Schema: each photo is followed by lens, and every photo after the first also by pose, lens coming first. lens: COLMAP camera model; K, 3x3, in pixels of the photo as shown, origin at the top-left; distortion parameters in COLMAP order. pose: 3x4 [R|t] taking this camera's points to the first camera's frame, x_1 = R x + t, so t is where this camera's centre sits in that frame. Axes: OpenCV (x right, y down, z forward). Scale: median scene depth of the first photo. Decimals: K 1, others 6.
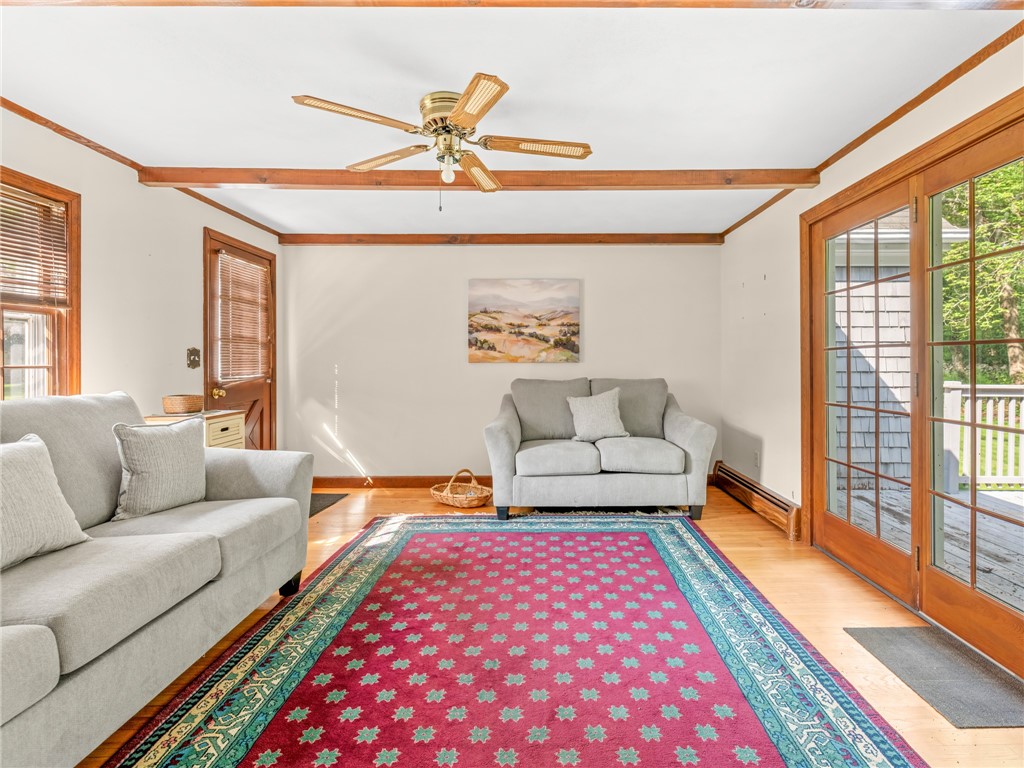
lens RADIAL K [[509.6, 0, 541.5], [0, 509.6, 364.2], [0, 0, 1]] dist [0.000346, -0.000783]
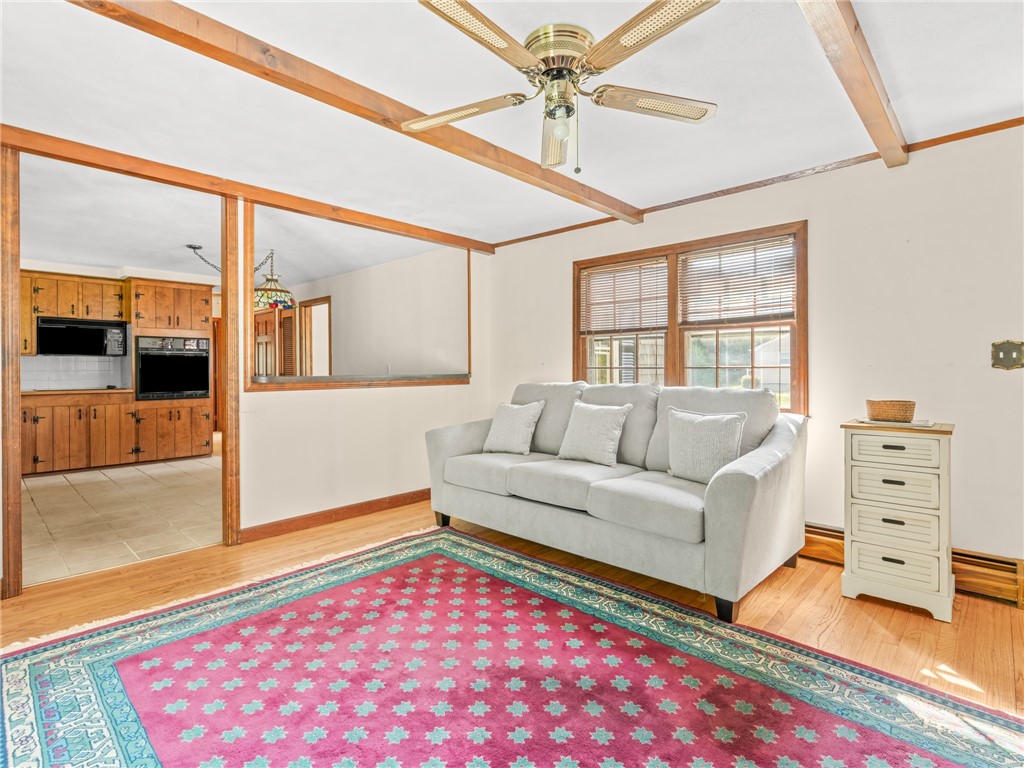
lens RADIAL K [[509.6, 0, 521.4], [0, 509.6, 375.1], [0, 0, 1]] dist [0.000346, -0.000783]
pose [[-0.681815, 0.010428, -0.731450, 0.236736], [0.002384, 0.999925, 0.012033, 0.004411], [0.731521, 0.006461, -0.681788, 0.787213]]
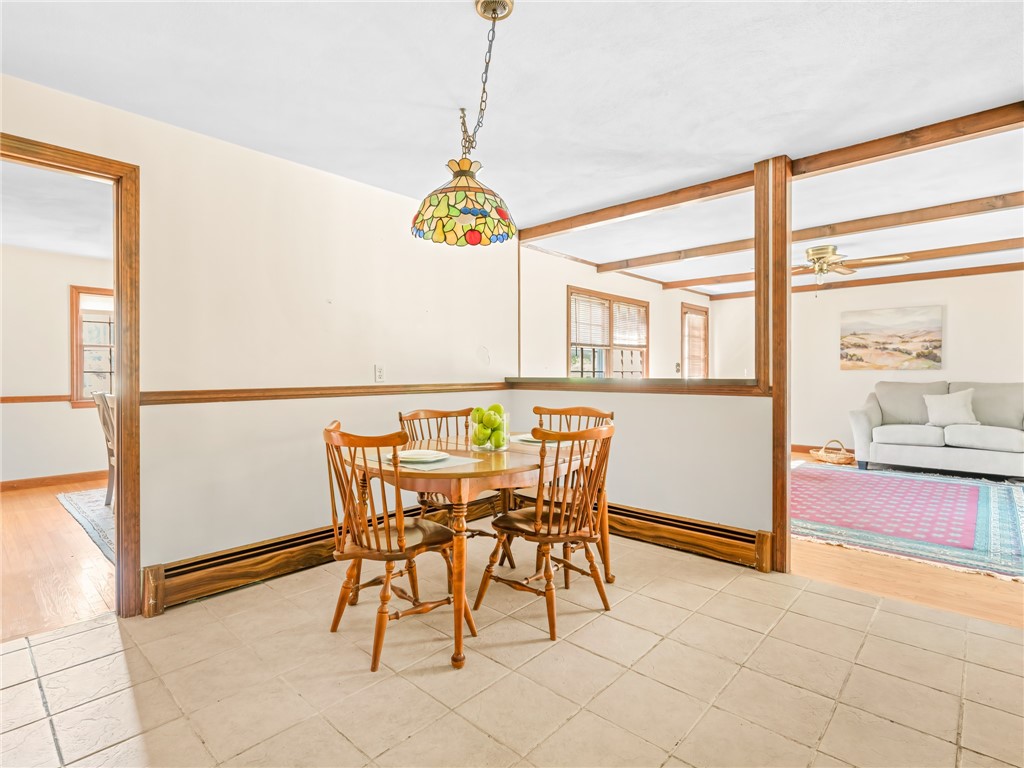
lens RADIAL K [[509.6, 0, 504.1], [0, 509.6, 376.0], [0, 0, 1]] dist [0.000346, -0.000783]
pose [[0.728960, 0.005593, -0.684534, 0.165982], [-0.001468, 0.999977, 0.006607, 0.006487], [0.684555, -0.003812, 0.728951, -0.776791]]
